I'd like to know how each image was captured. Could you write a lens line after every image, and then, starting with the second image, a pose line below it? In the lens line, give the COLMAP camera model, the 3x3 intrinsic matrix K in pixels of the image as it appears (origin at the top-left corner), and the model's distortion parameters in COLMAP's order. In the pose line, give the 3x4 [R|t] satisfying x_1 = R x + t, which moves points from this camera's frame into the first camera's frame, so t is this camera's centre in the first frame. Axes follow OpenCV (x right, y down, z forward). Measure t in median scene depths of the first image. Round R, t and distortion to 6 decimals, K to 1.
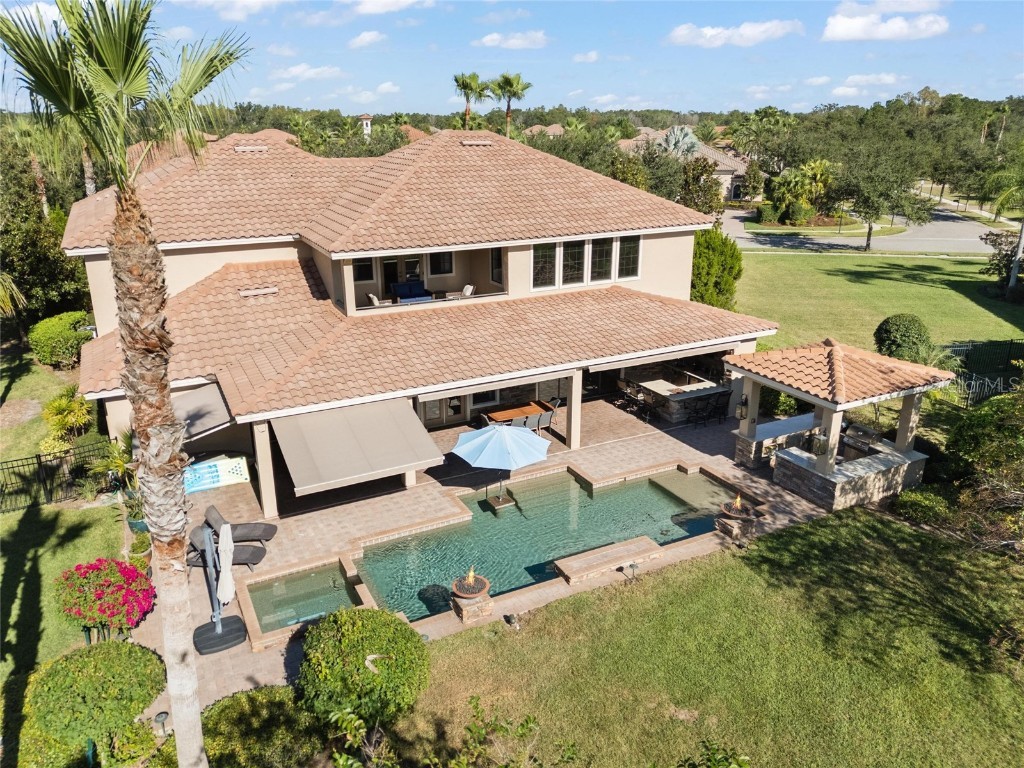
lens RADIAL K [[741.4, 0, 512.0], [0, 741.4, 384.0], [0, 0, 1]] dist [0.130021, -0.242840]
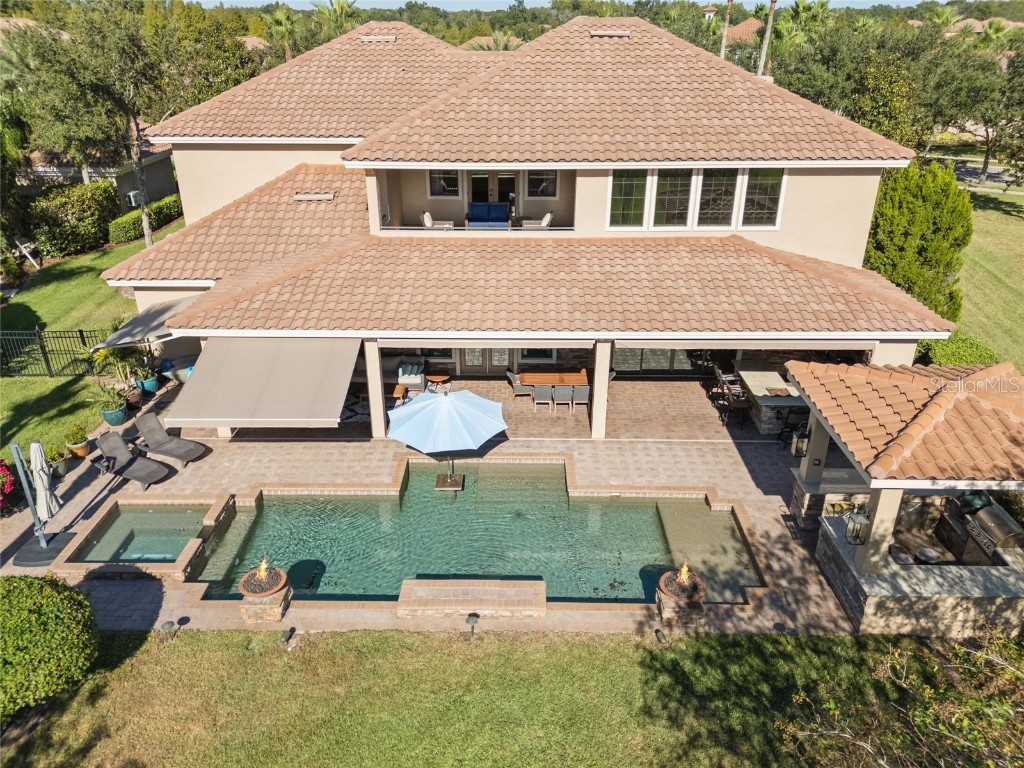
lens RADIAL K [[749.4, 0, 512.0], [0, 749.4, 384.0], [0, 0, 1]] dist [0.078886, -0.084736]
pose [[0.883154, 0.204214, -0.422298, 0.311057], [-0.154829, 0.976713, 0.148522, -0.069906], [0.442794, -0.065784, 0.894207, 0.237990]]
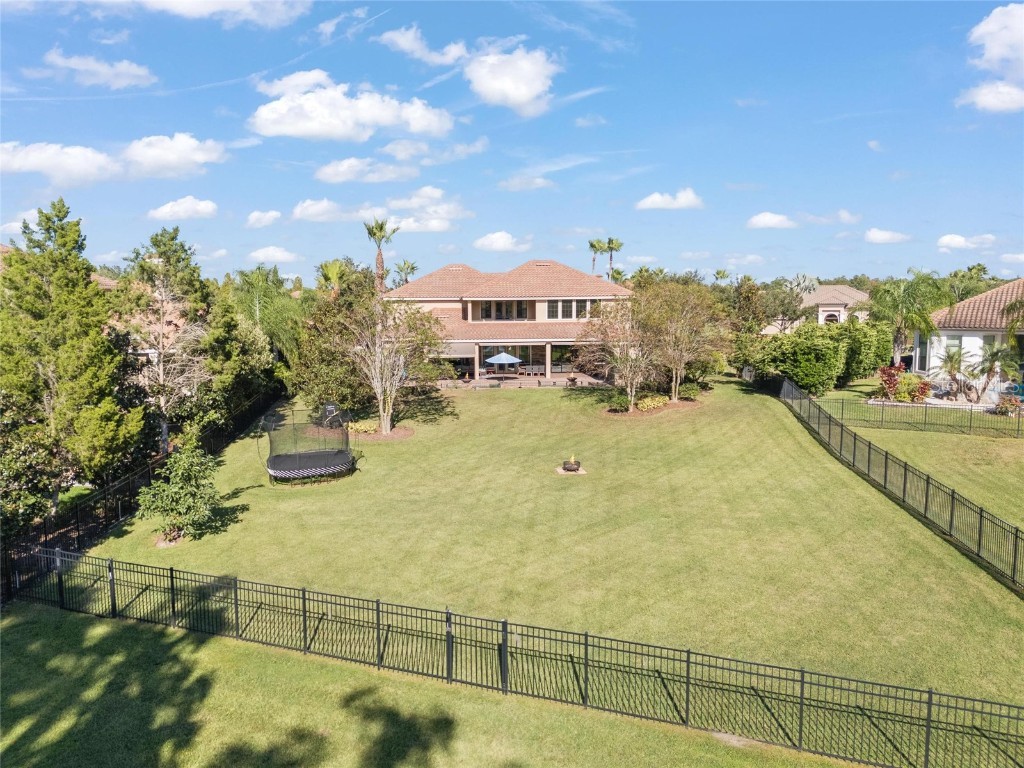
lens RADIAL K [[749.4, 0, 512.0], [0, 749.4, 384.0], [0, 0, 1]] dist [0.078886, -0.084736]
pose [[0.925250, 0.038339, -0.377416, 0.850736], [-0.118660, 0.974208, -0.191935, 0.558322], [0.360323, 0.222372, 0.905935, -1.188652]]
